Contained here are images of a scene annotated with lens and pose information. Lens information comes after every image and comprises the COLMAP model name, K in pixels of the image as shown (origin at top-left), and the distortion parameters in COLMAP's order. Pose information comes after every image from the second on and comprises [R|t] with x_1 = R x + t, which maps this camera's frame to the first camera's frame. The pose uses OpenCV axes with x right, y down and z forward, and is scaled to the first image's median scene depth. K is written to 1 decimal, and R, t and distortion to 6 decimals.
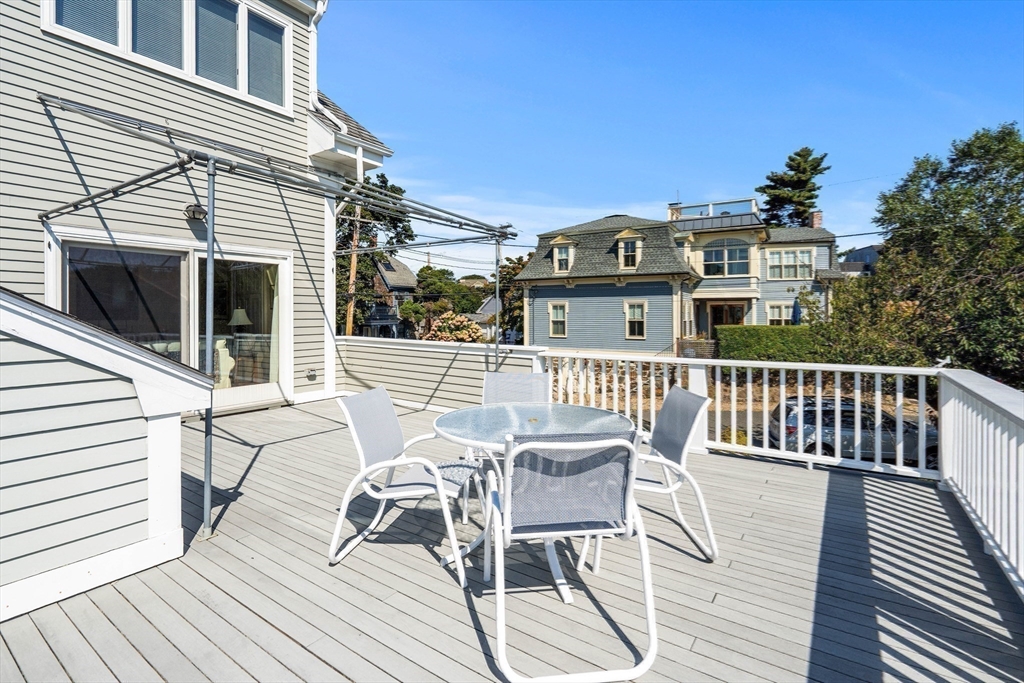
lens RADIAL K [[479.4, 0, 509.7], [0, 479.4, 314.1], [0, 0, 1]] dist [-0.000062, -0.000056]
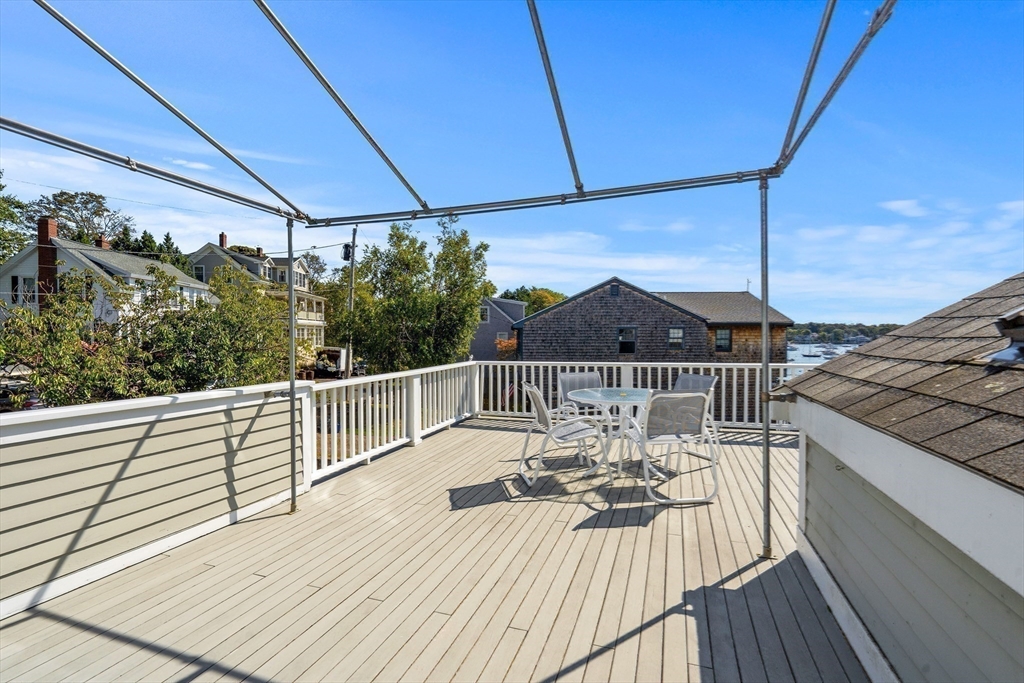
lens RADIAL K [[462.4, 0, 512.0], [0, 462.4, 341.5], [0, 0, 1]] dist [0.000711, 0.000048]
pose [[-0.268989, -0.013205, 0.963053, -1.107390], [0.002768, 0.999891, 0.014483, -0.000538], [-0.963139, 0.006561, -0.268923, 1.387659]]
